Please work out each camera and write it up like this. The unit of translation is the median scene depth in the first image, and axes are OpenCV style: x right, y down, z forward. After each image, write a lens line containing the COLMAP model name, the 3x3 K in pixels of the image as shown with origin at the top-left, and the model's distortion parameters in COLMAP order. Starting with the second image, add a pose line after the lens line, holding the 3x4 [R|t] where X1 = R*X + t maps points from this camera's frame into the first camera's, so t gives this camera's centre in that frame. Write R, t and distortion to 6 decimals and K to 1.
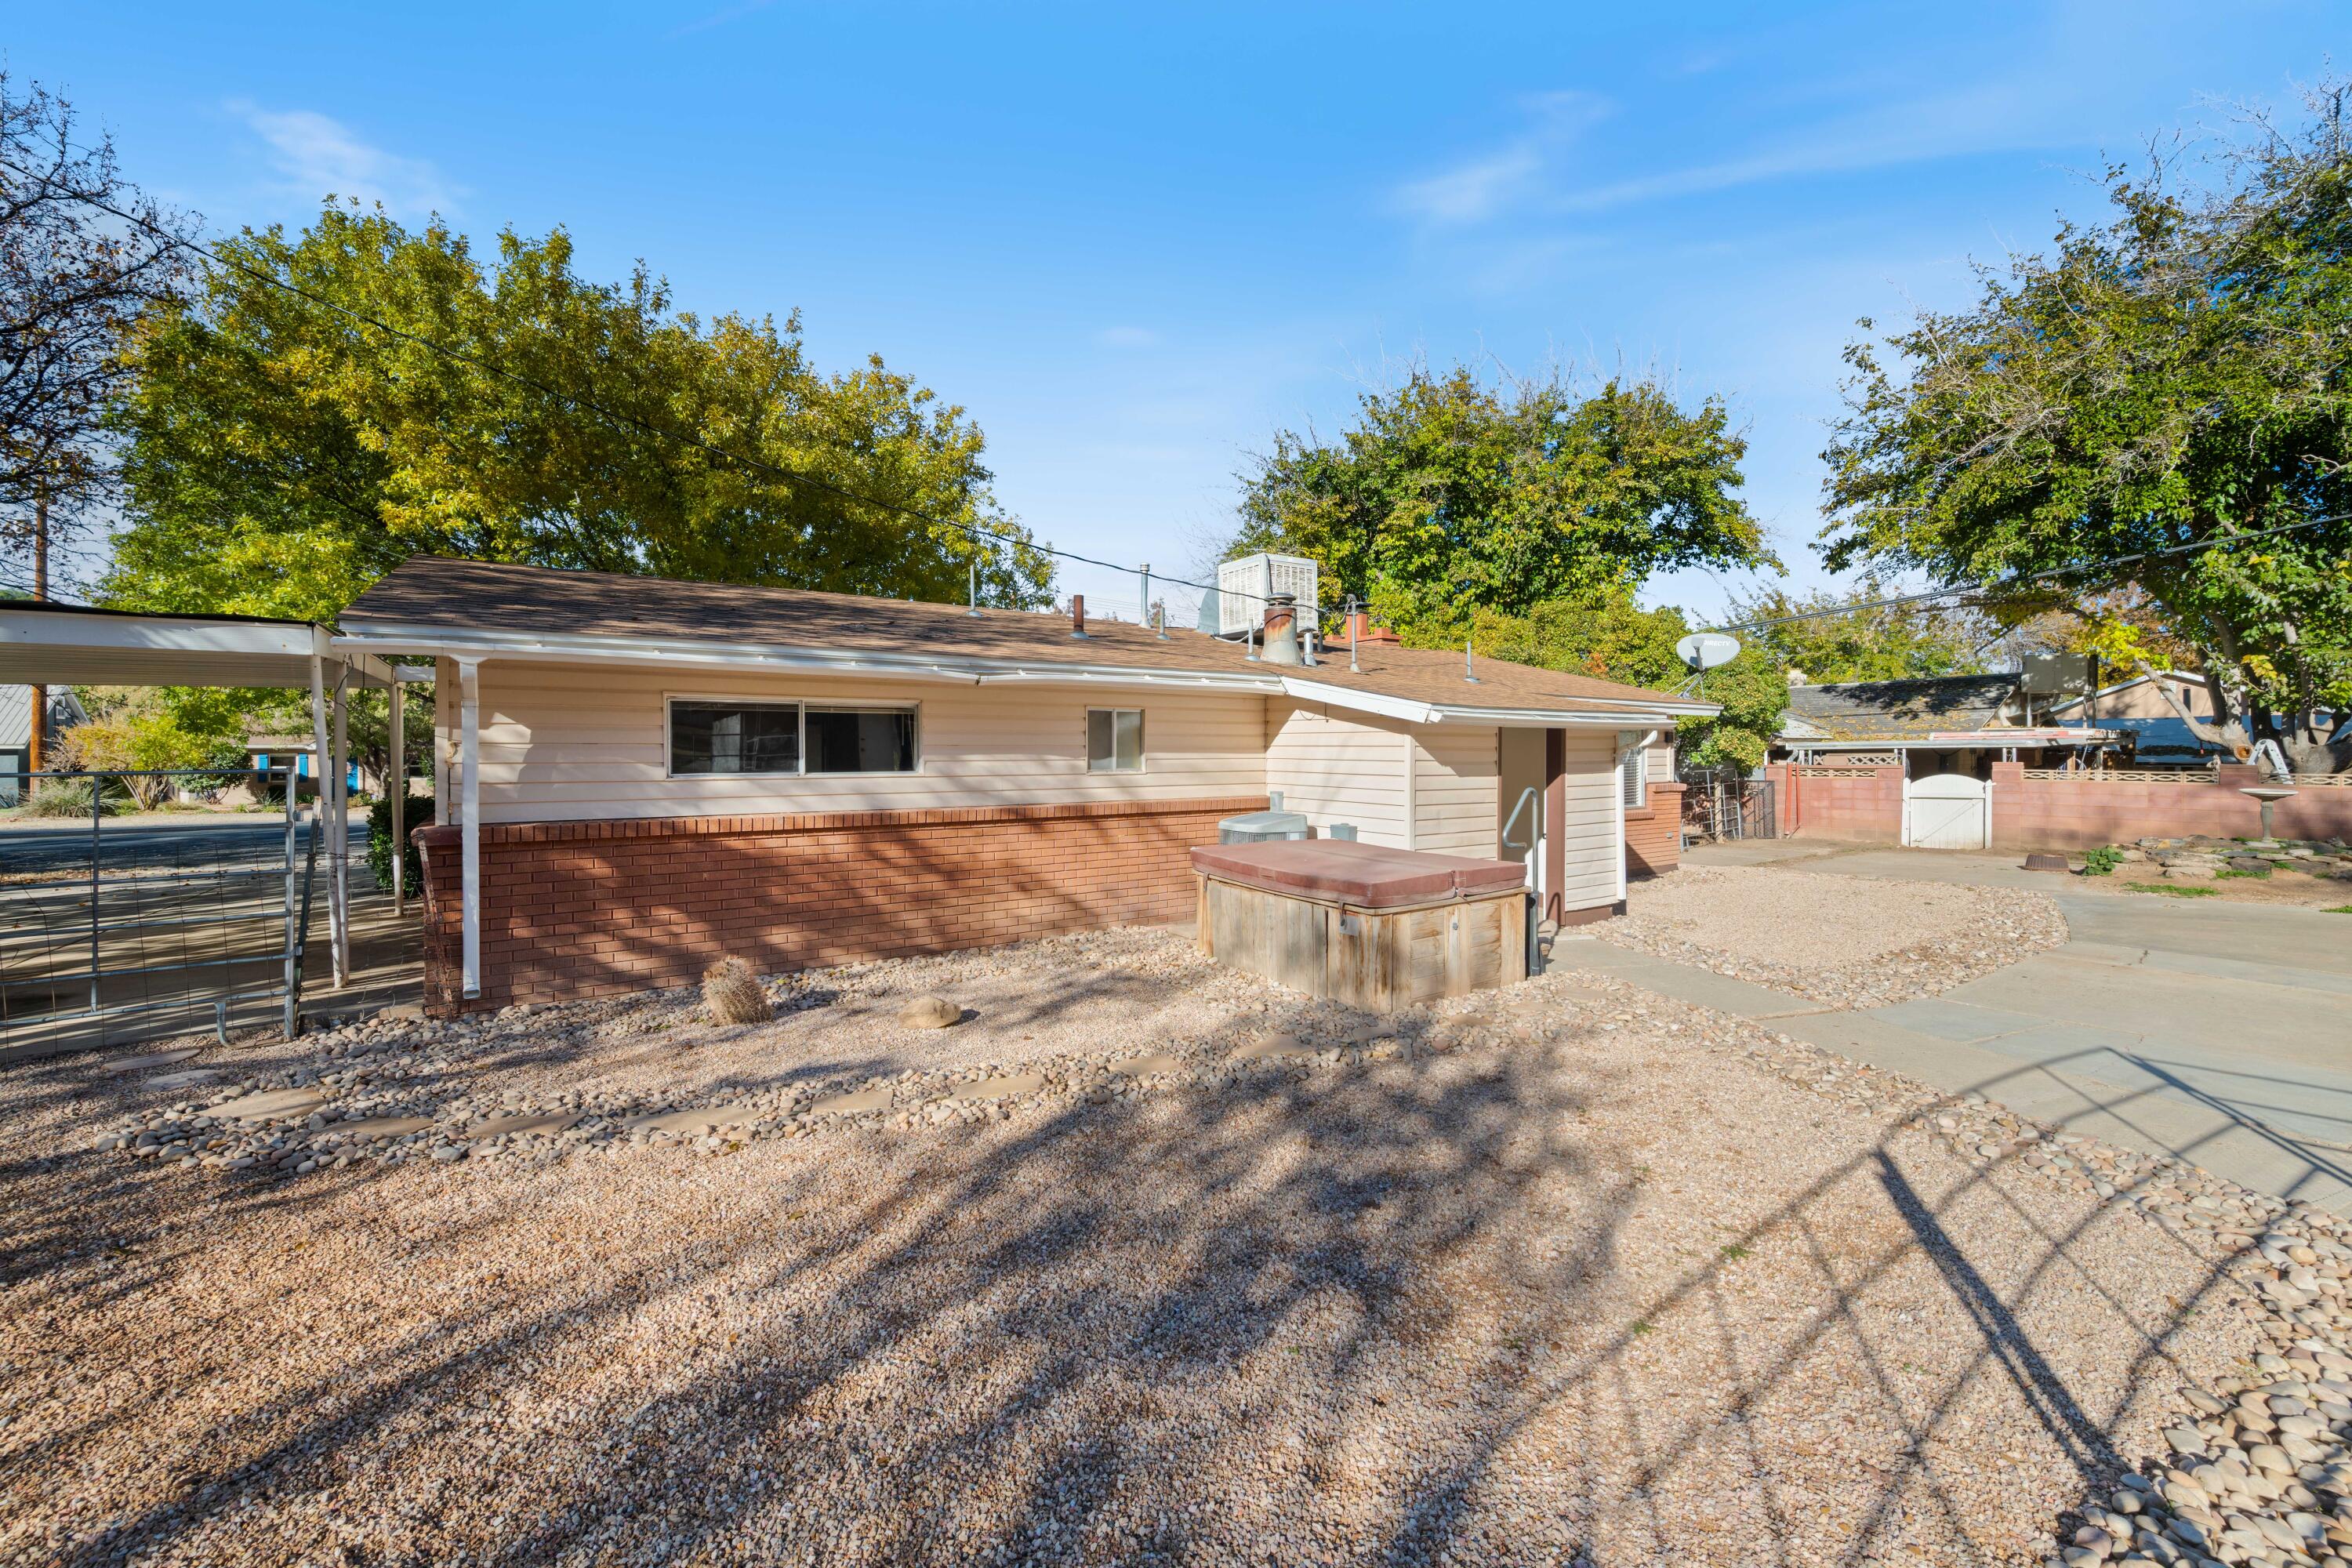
lens RADIAL K [[943.0, 0, 1167.7], [0, 943.0, 757.7], [0, 0, 1]] dist [0.001403, 0.000152]
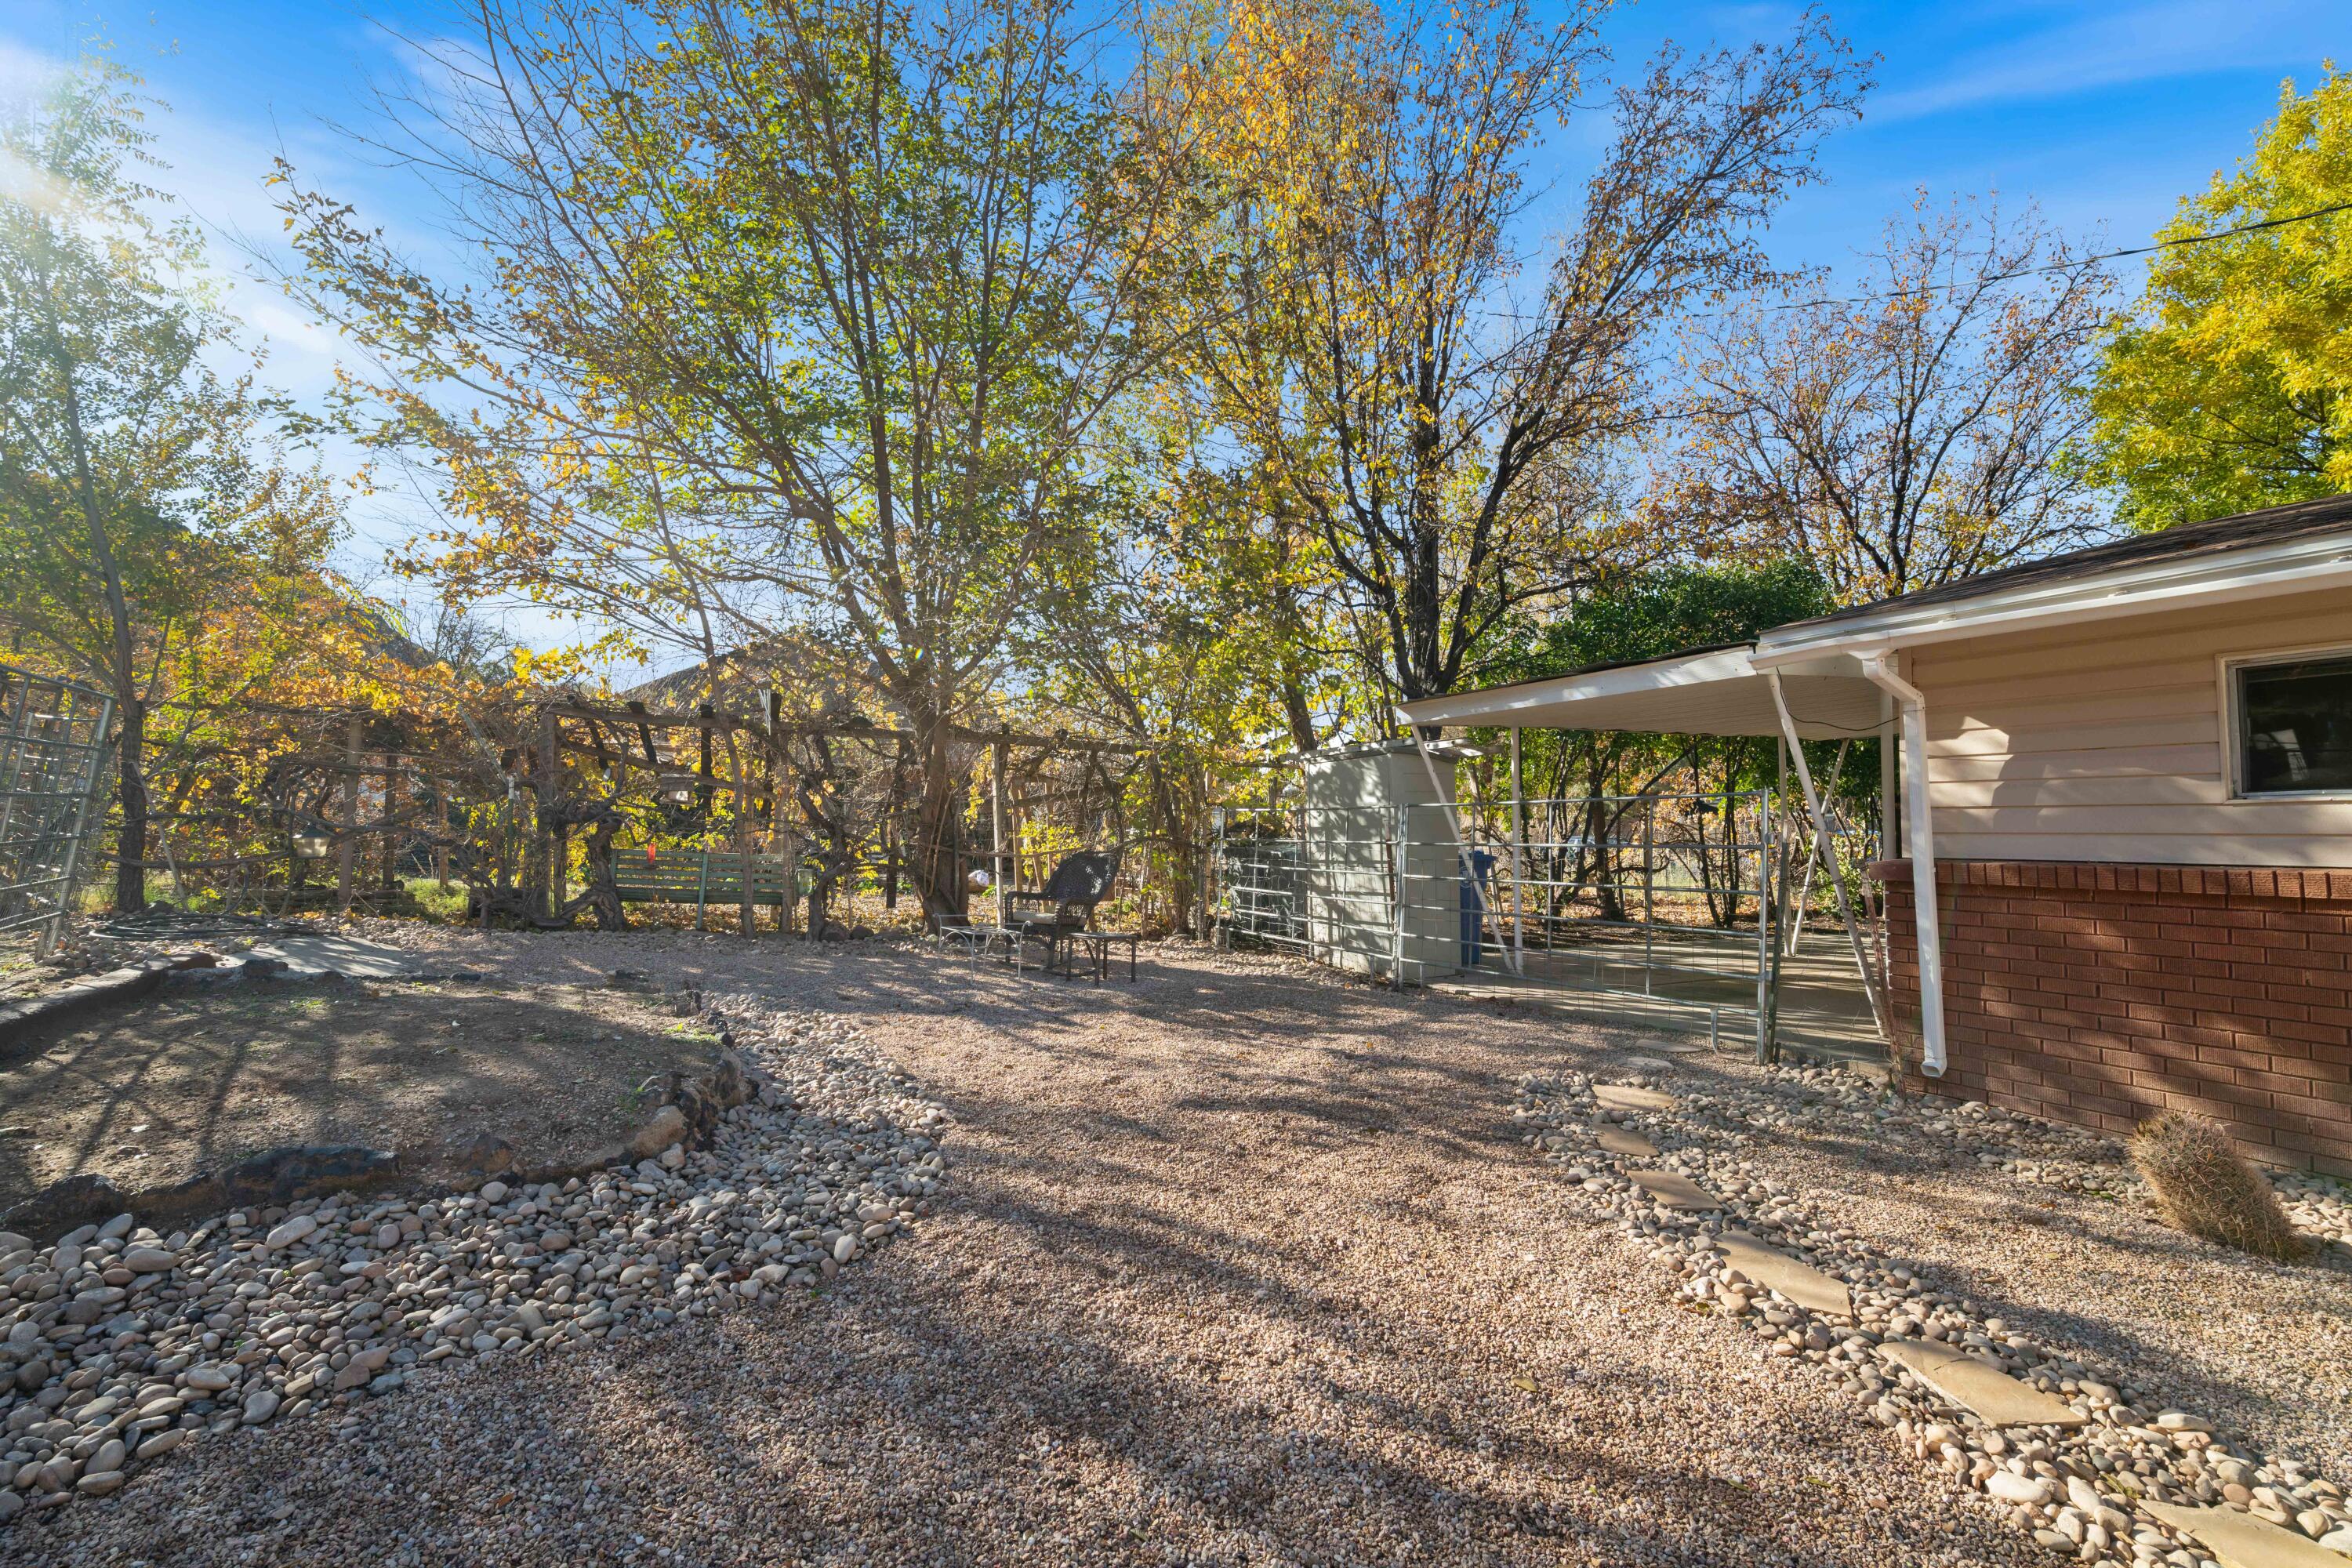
lens RADIAL K [[1066.5, 0, 1176.0], [0, 1066.5, 784.0], [0, 0, 1]] dist [0.001047, 0.000591]
pose [[-0.132039, -0.035583, -0.990606, 0.185178], [-0.004553, 0.999367, -0.035291, 0.032441], [0.991234, -0.000149, -0.132117, 0.368186]]
